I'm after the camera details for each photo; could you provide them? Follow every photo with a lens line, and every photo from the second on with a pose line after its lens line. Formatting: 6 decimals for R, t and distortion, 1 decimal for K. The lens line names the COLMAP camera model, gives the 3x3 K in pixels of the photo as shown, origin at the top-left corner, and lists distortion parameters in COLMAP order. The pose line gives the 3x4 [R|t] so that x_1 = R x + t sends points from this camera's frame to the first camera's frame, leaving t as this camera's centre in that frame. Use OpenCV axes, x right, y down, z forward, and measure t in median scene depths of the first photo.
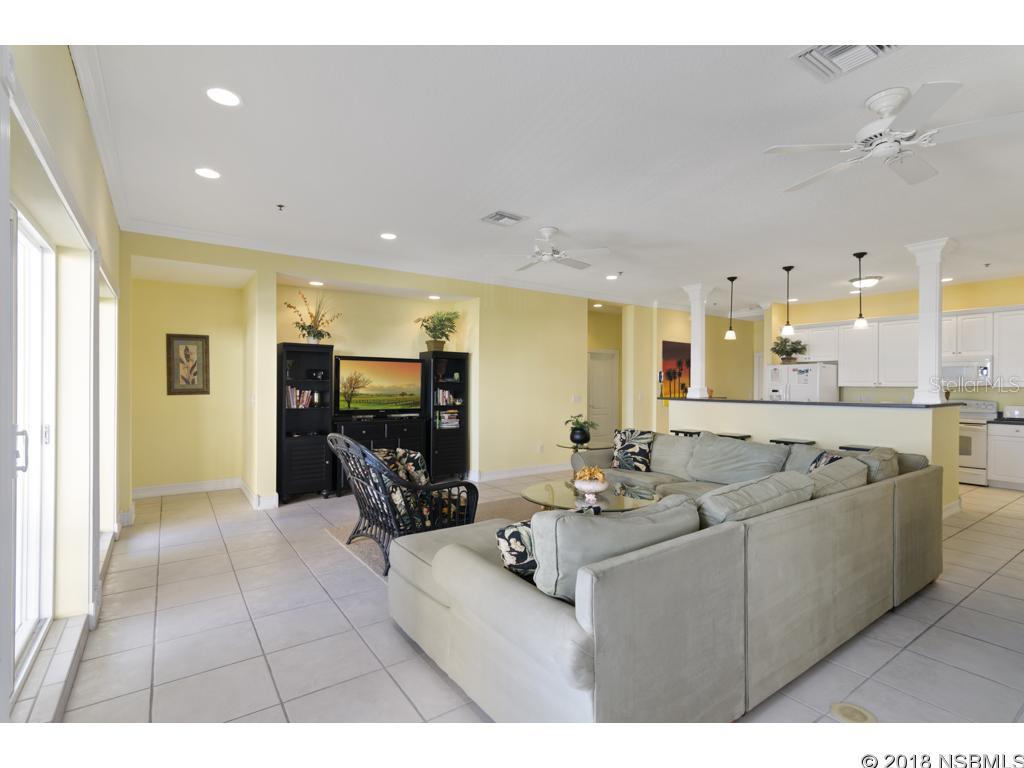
lens RADIAL K [[487.3, 0, 508.1], [0, 487.3, 385.3], [0, 0, 1]] dist [0.001418, 0.001366]
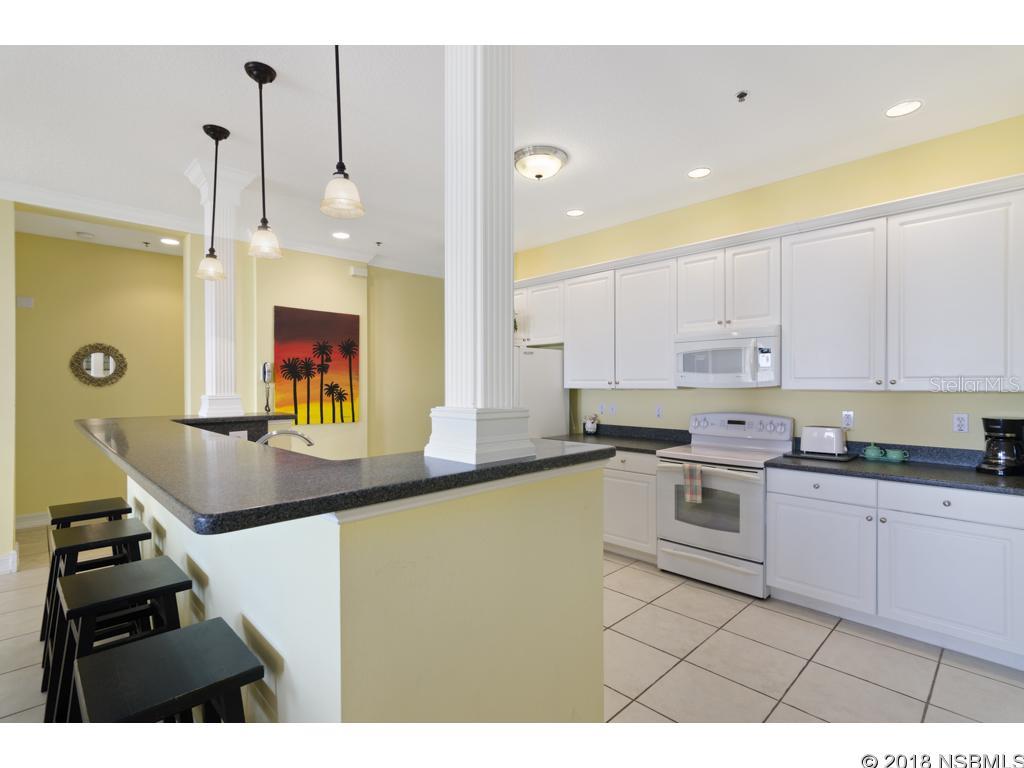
lens RADIAL K [[487.3, 0, 509.9], [0, 487.3, 384.5], [0, 0, 1]] dist [0.001418, 0.001366]
pose [[0.986995, -0.008296, 0.160537, 0.524507], [0.008288, 0.999965, 0.000721, -0.002841], [-0.160537, 0.000619, 0.987030, 0.455747]]
